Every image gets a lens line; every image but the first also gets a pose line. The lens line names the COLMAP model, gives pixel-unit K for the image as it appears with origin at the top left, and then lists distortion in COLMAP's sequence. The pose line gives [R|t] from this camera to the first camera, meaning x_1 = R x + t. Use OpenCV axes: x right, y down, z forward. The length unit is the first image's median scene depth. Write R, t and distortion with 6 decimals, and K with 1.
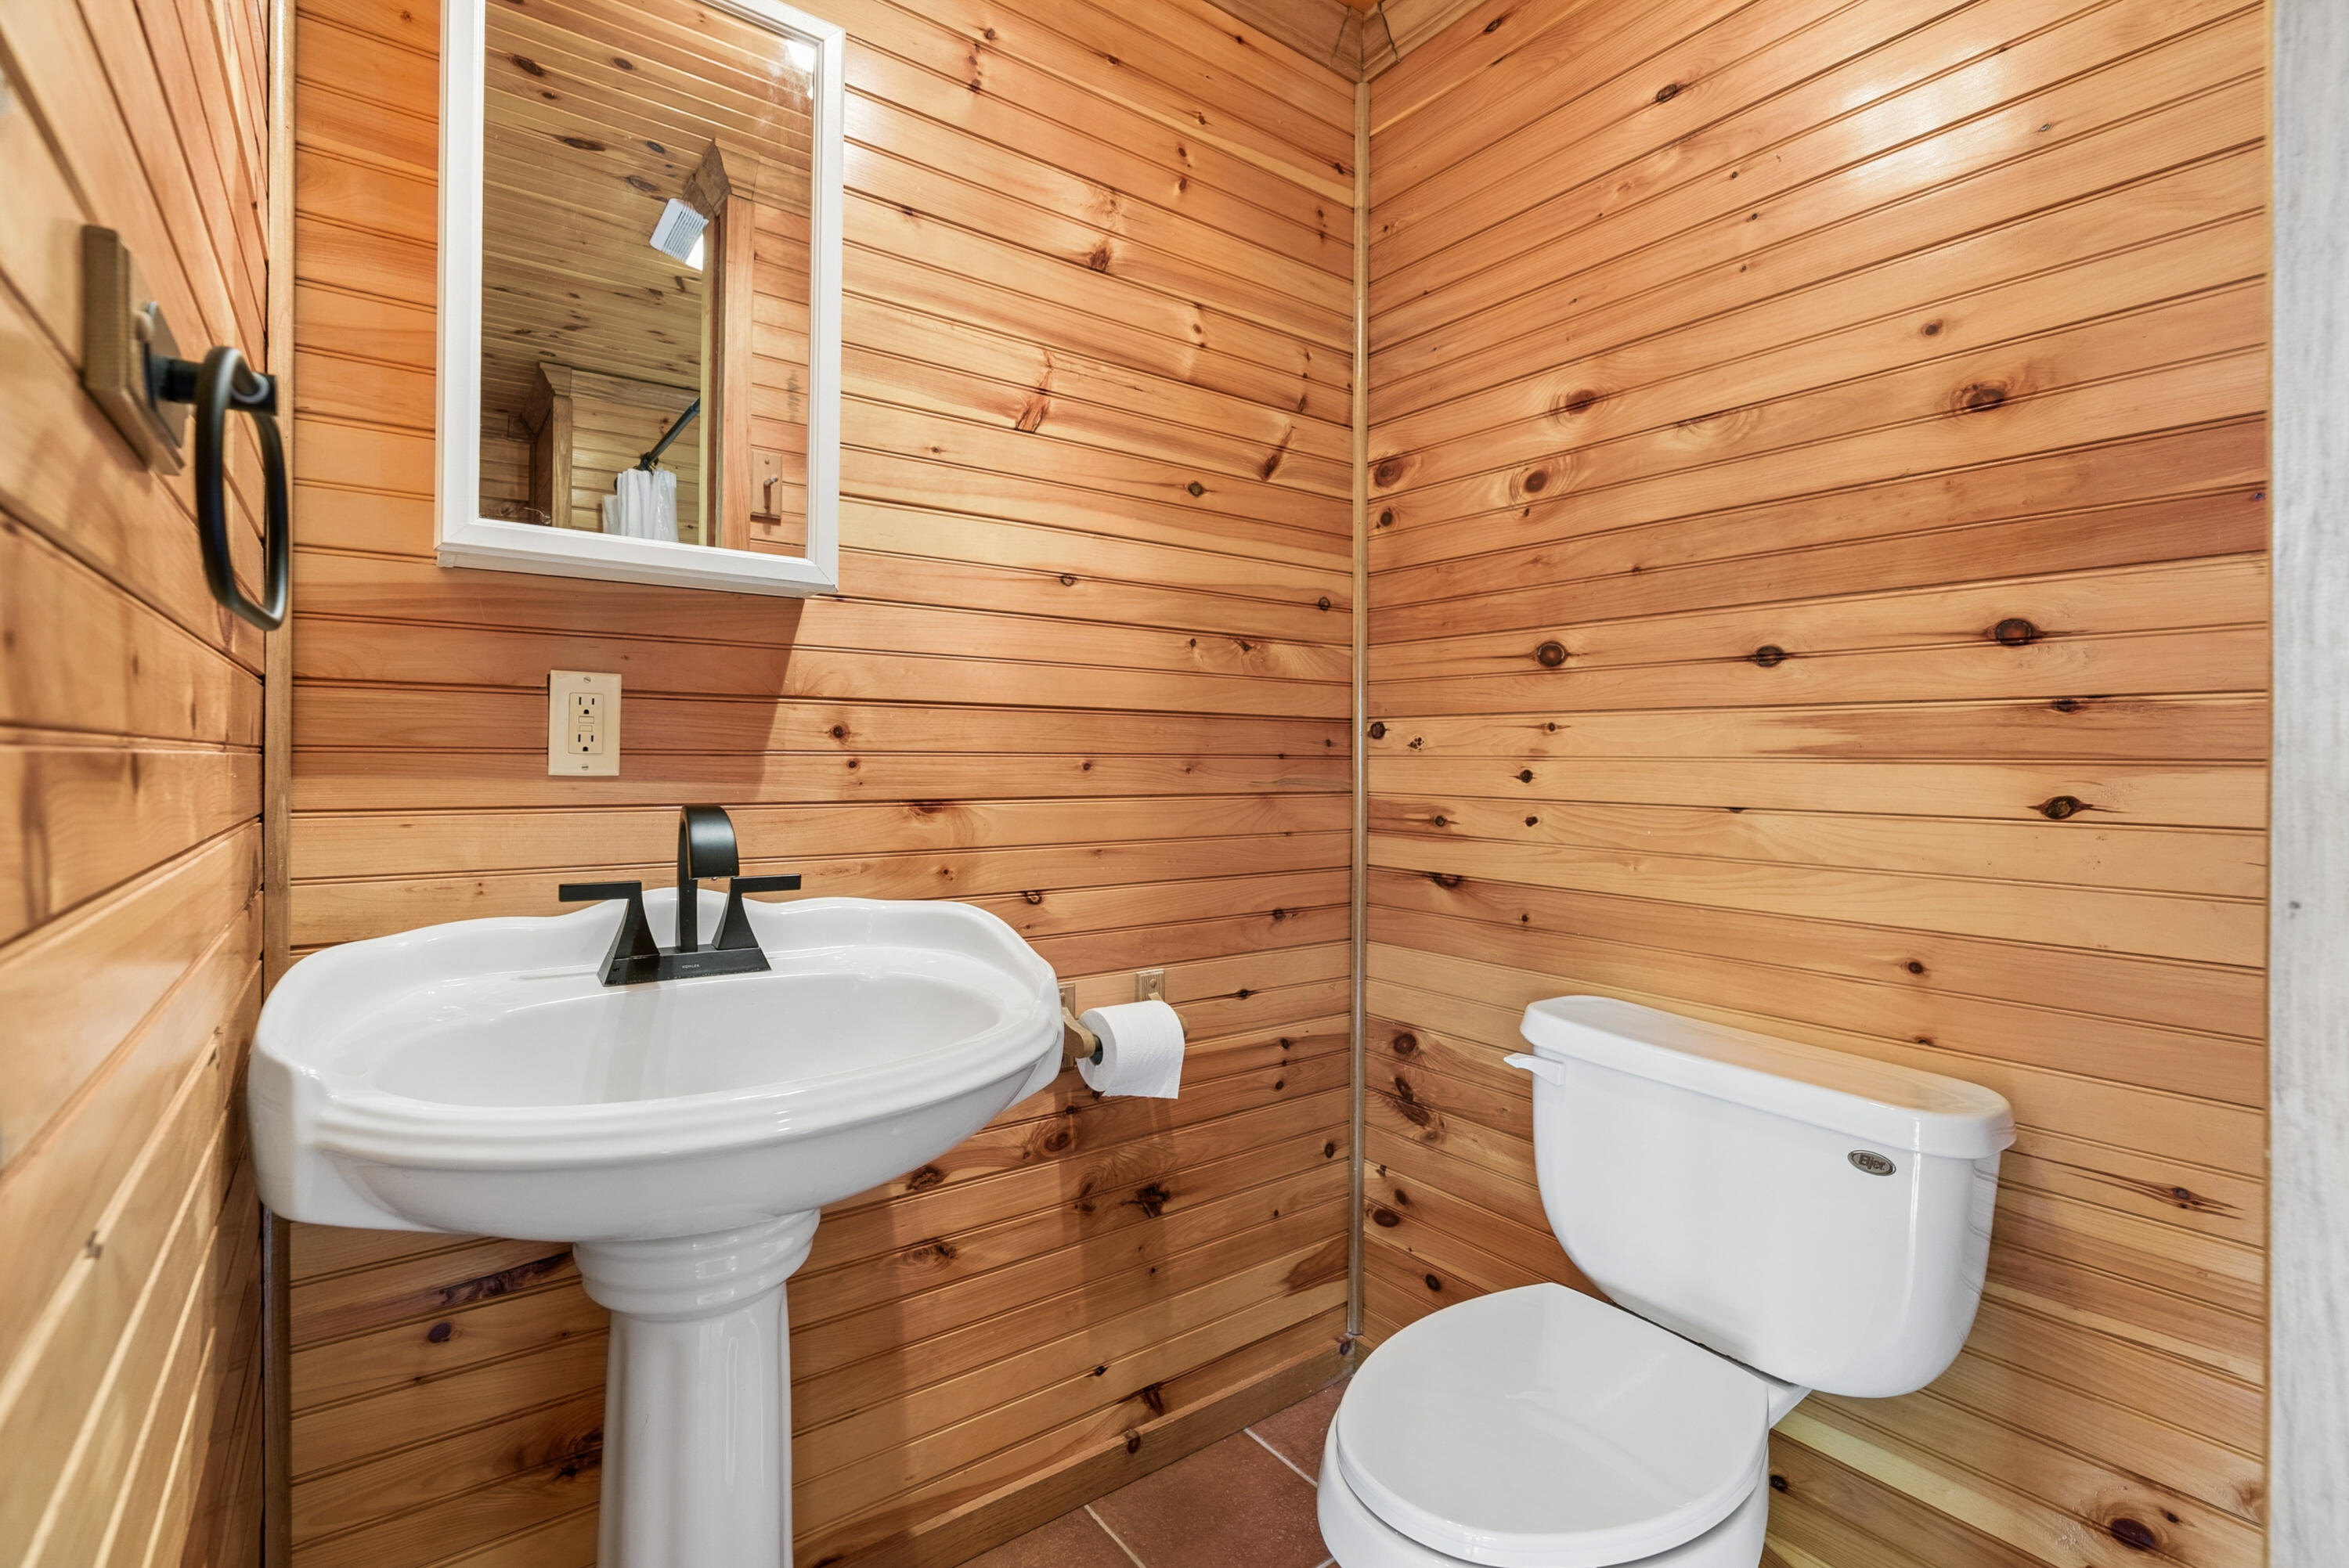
lens RADIAL K [[1067.4, 0, 1175.5], [0, 1067.4, 773.2], [0, 0, 1]] dist [-0.013995, 0.006964]
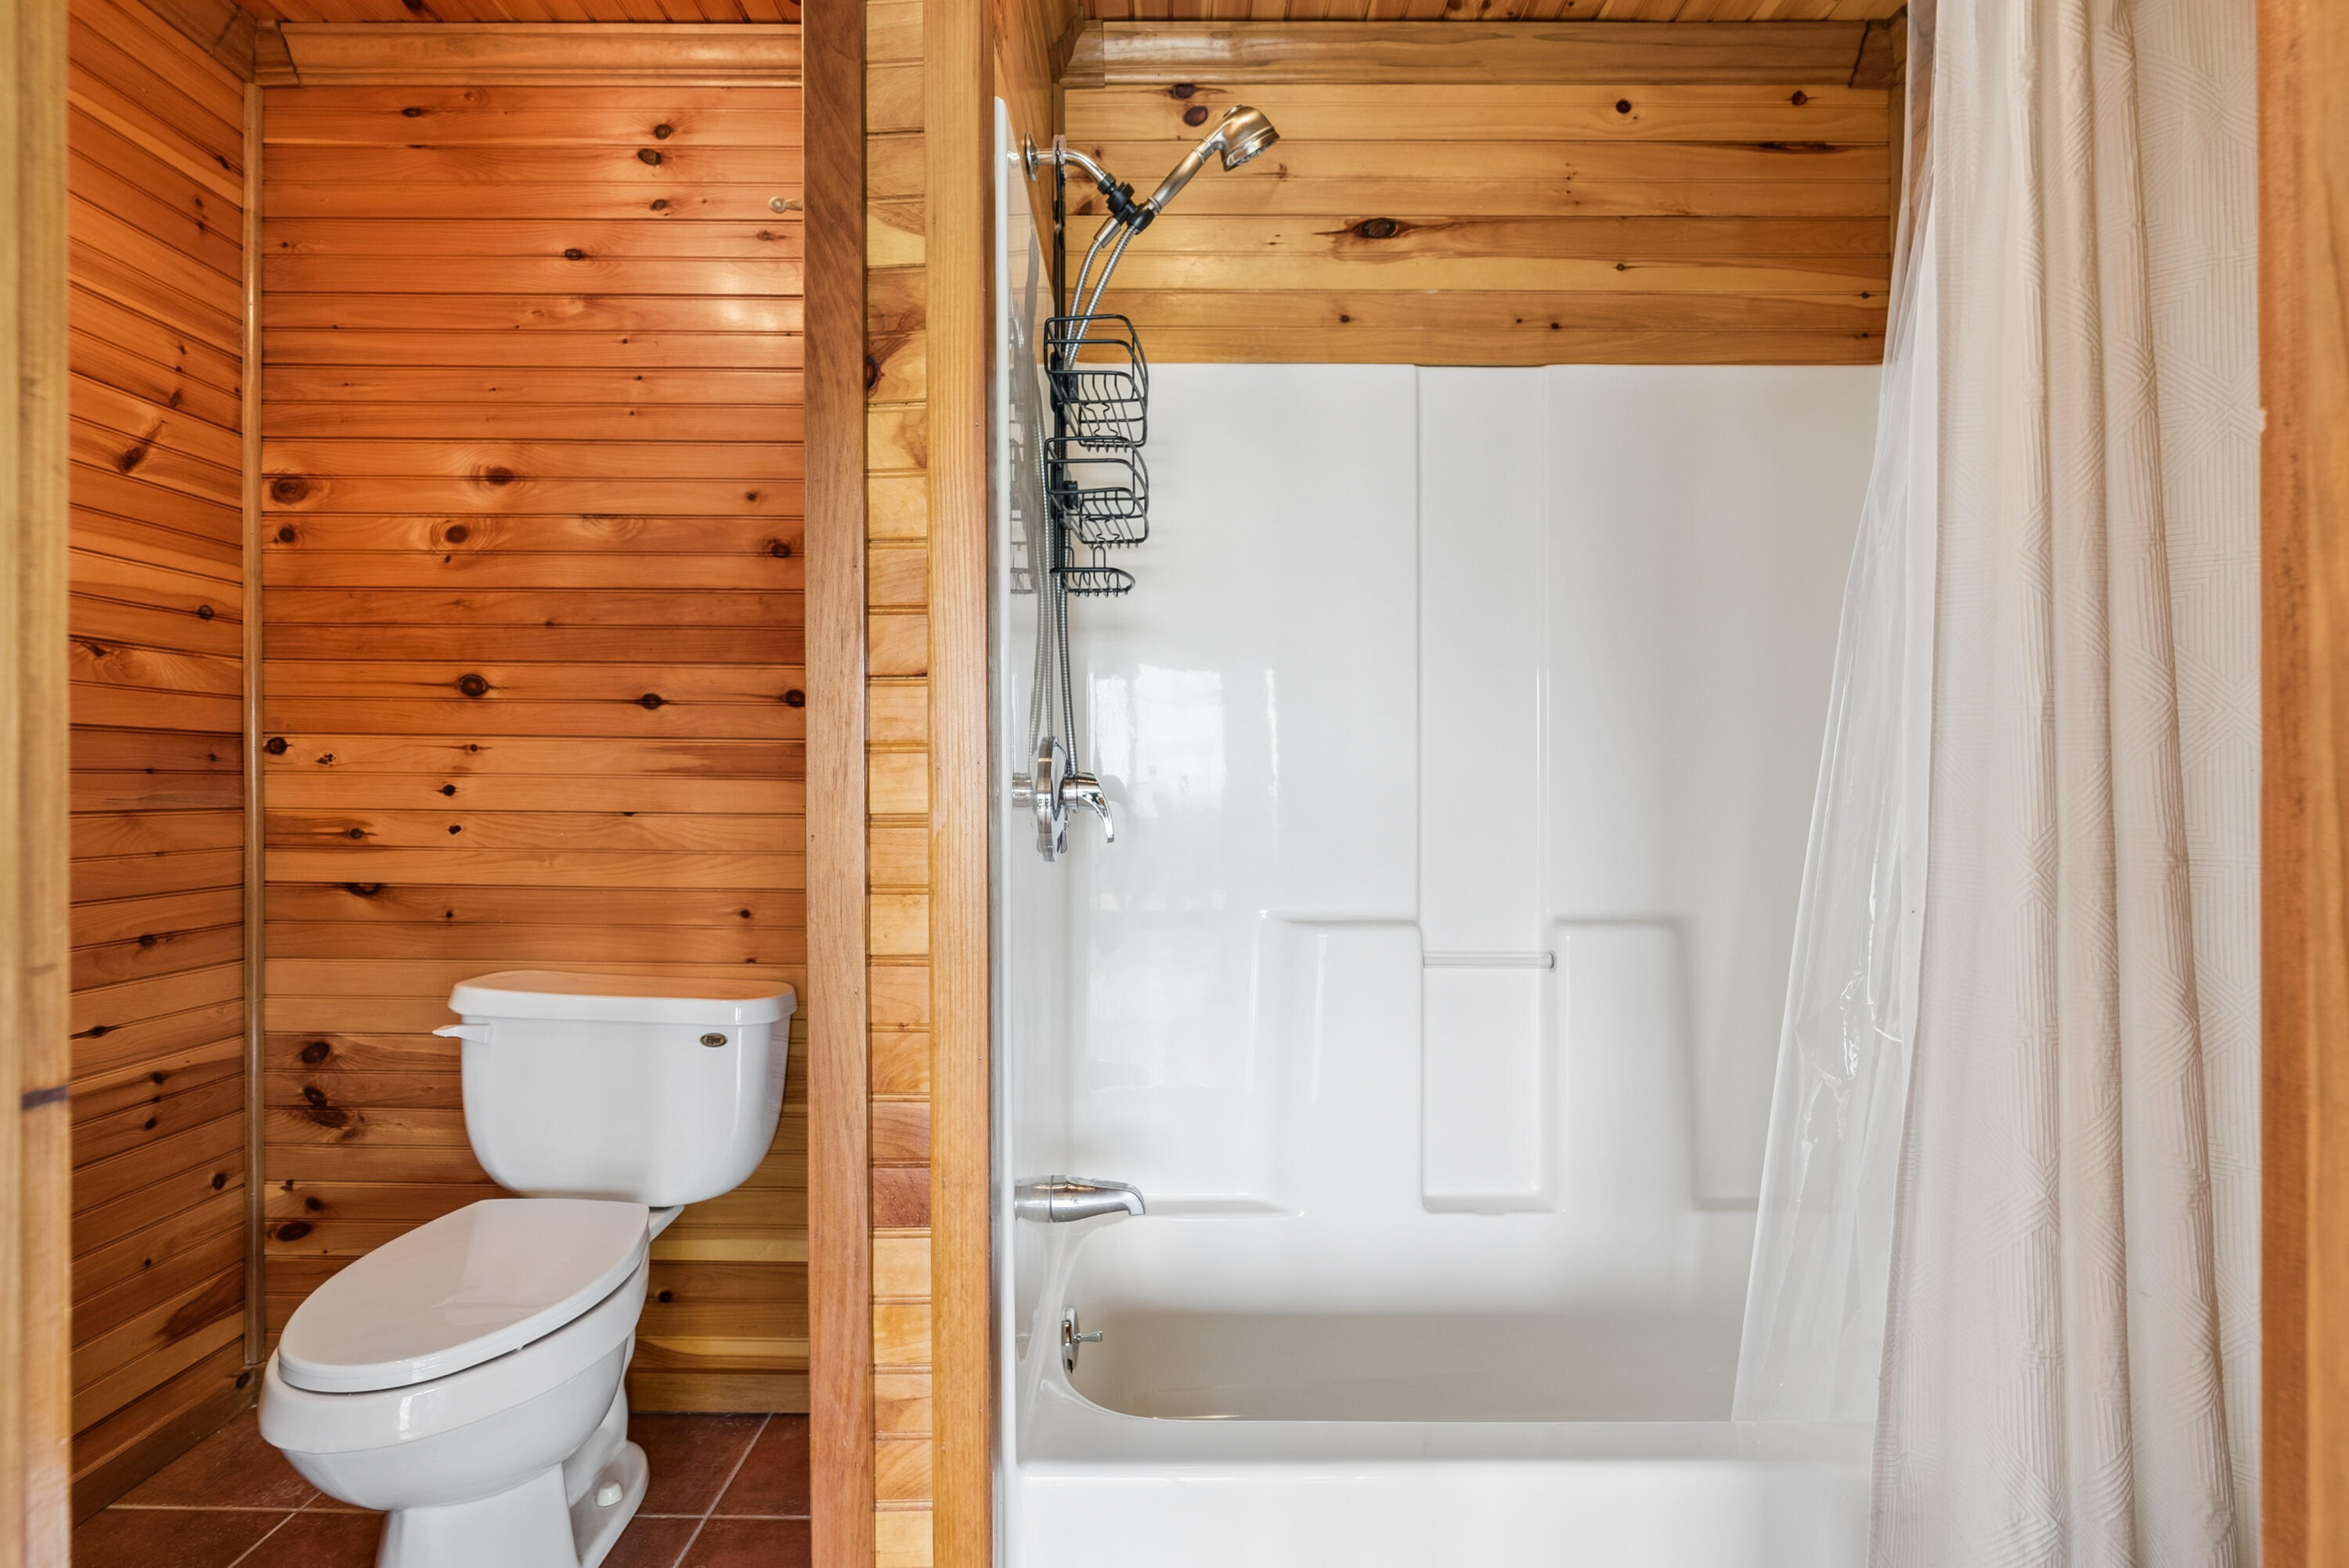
lens RADIAL K [[1073.6, 0, 1173.3], [0, 1073.6, 789.8], [0, 0, 1]] dist [-0.015951, 0.006000]
pose [[0.599719, -0.007511, 0.800175, -0.110582], [0.006242, 0.999969, 0.004708, 0.001629], [-0.800186, 0.002171, 0.599748, -0.281357]]
